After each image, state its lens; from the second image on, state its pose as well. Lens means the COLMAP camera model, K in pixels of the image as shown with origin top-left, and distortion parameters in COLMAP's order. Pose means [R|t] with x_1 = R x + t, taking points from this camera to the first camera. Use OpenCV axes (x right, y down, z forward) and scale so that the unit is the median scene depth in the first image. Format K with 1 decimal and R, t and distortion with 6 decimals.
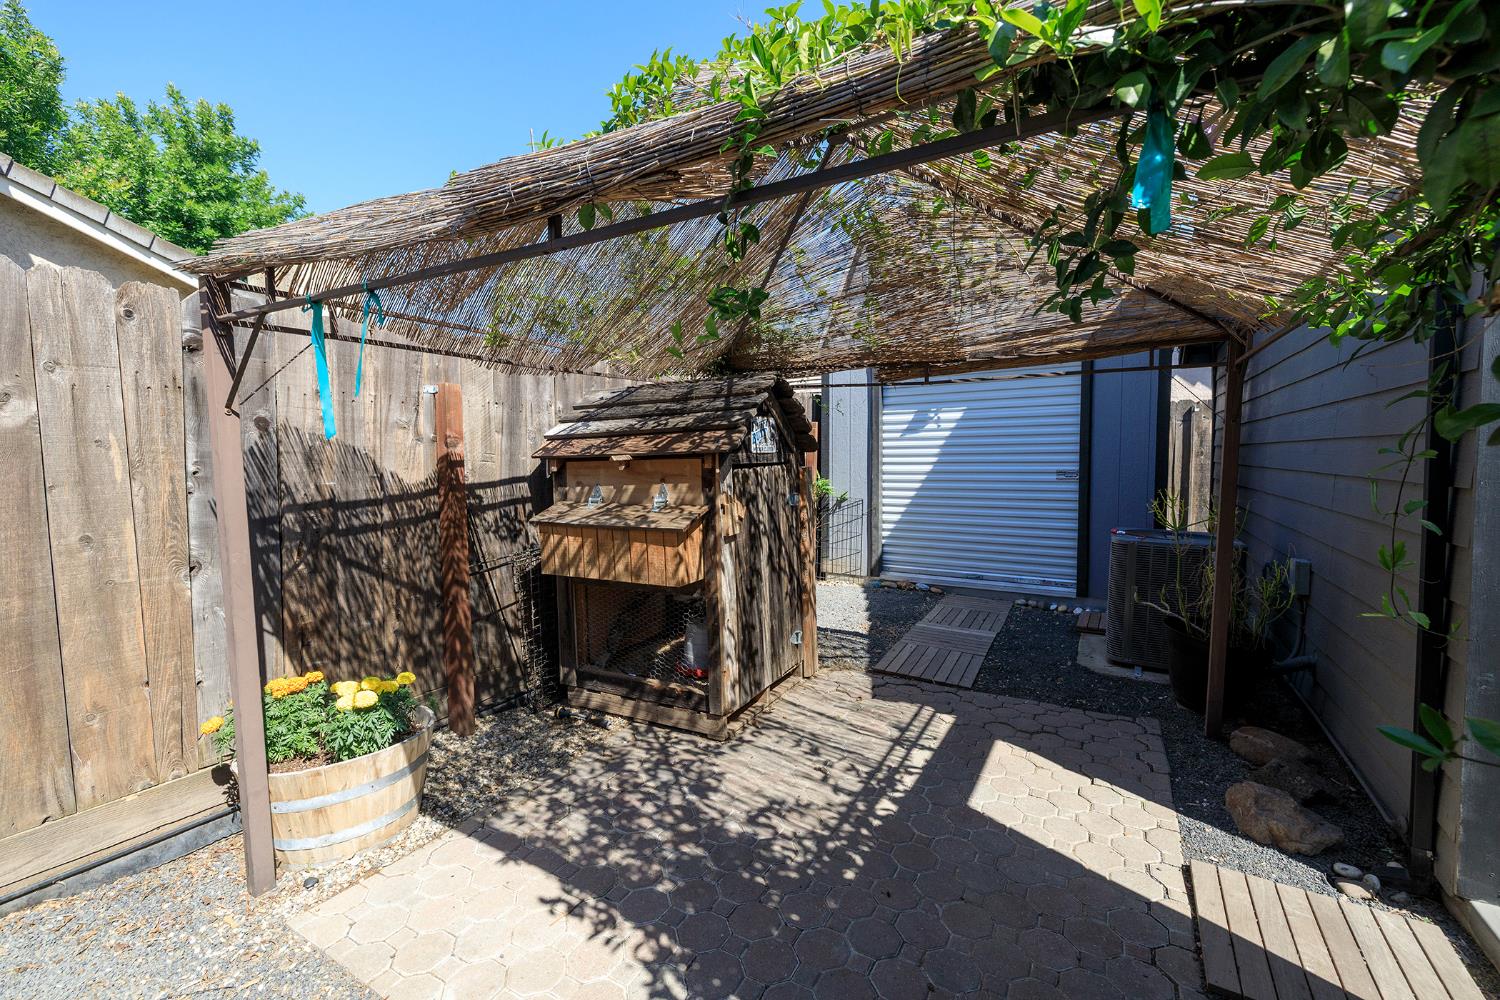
lens RADIAL K [[630.8, 0, 729.7], [0, 630.8, 505.5], [0, 0, 1]] dist [-0.003805, -0.000346]
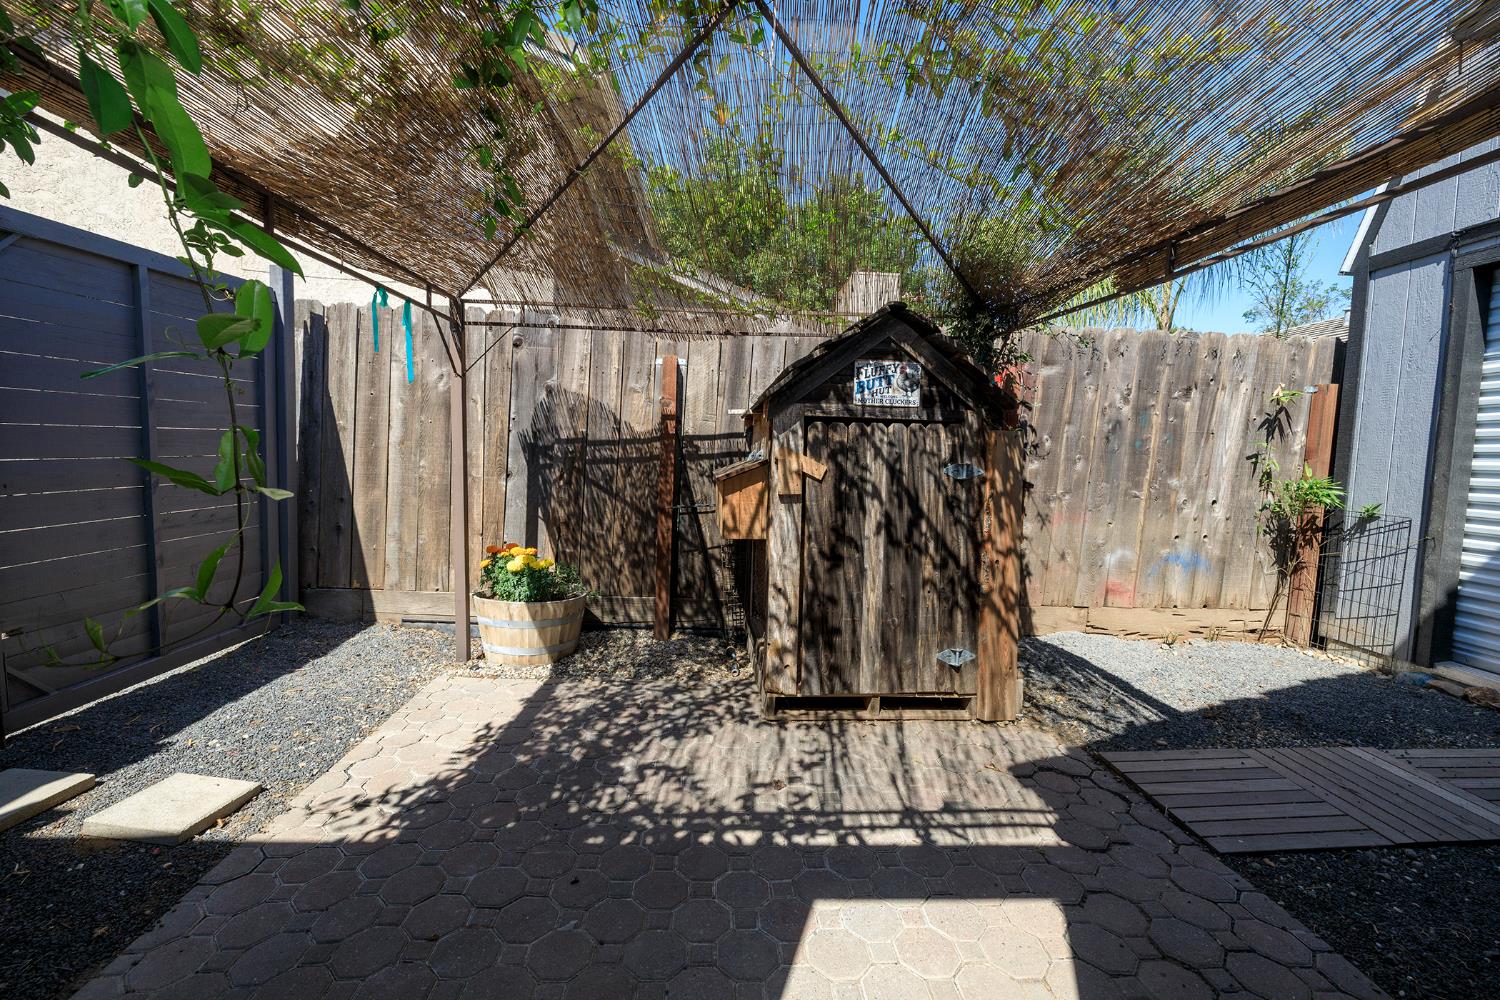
lens RADIAL K [[630.8, 0, 742.8], [0, 630.8, 490.3], [0, 0, 1]] dist [-0.003805, -0.000346]
pose [[0.549789, 0.078830, -0.831575, 0.697051], [-0.109709, 0.993728, 0.021668, 0.034857], [0.828067, 0.079319, 0.554989, 0.441891]]
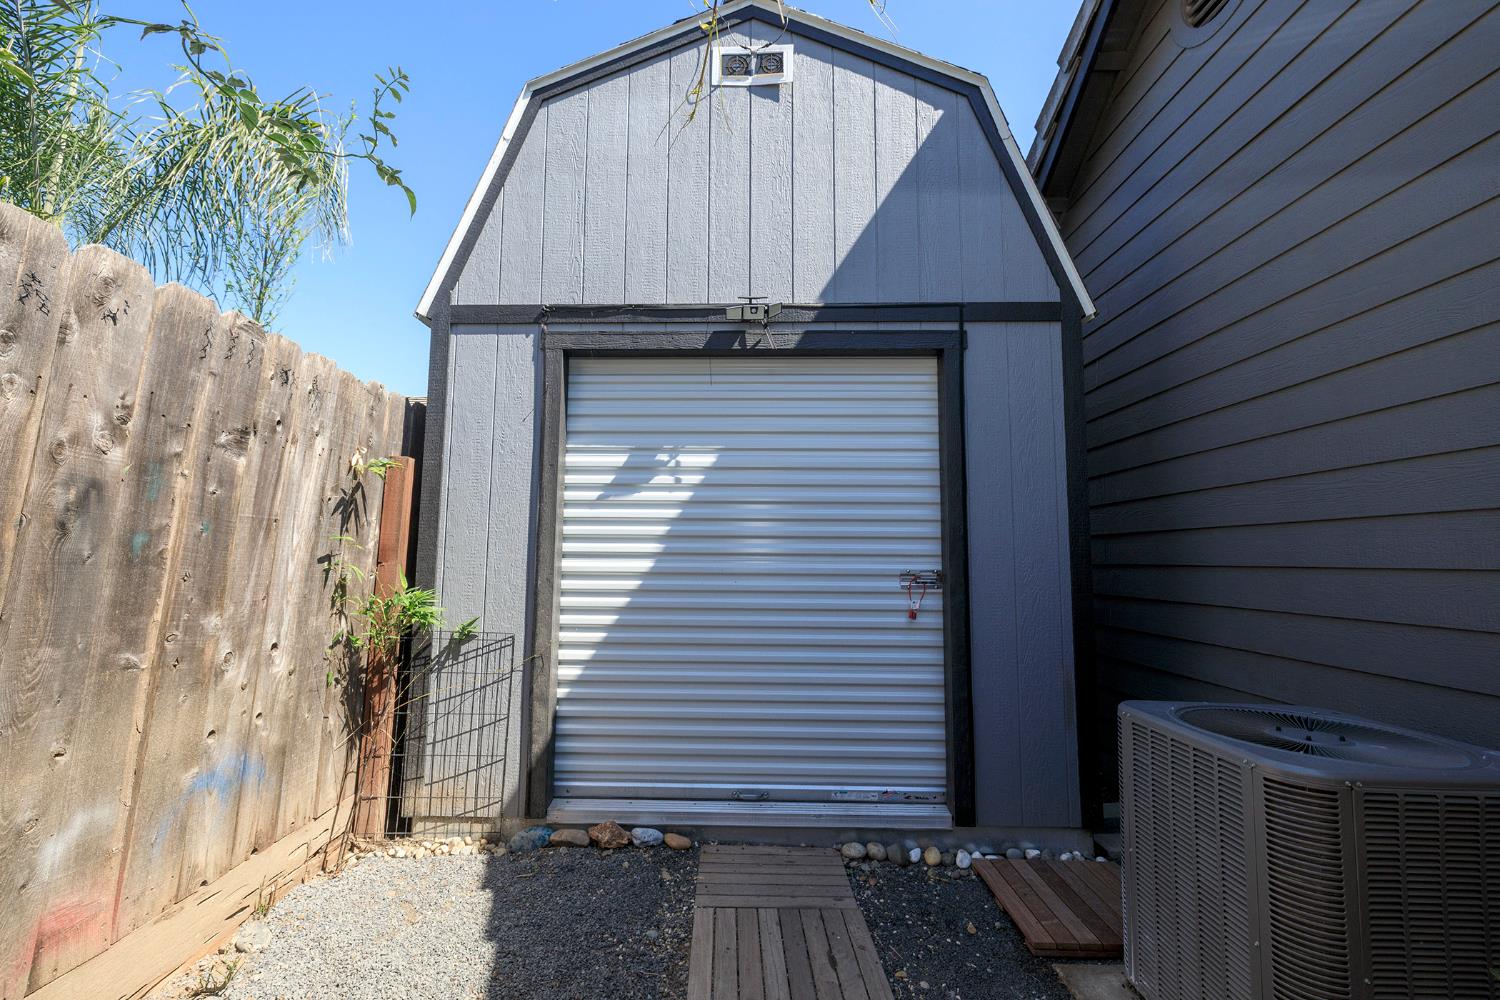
lens RADIAL K [[630.8, 0, 751.1], [0, 630.8, 497.4], [0, 0, 1]] dist [-0.003805, -0.000346]
pose [[0.857083, 0.068353, 0.510623, 0.246469], [0.025531, 0.984306, -0.174615, -0.046749], [-0.514545, 0.162696, 0.841887, 1.069369]]
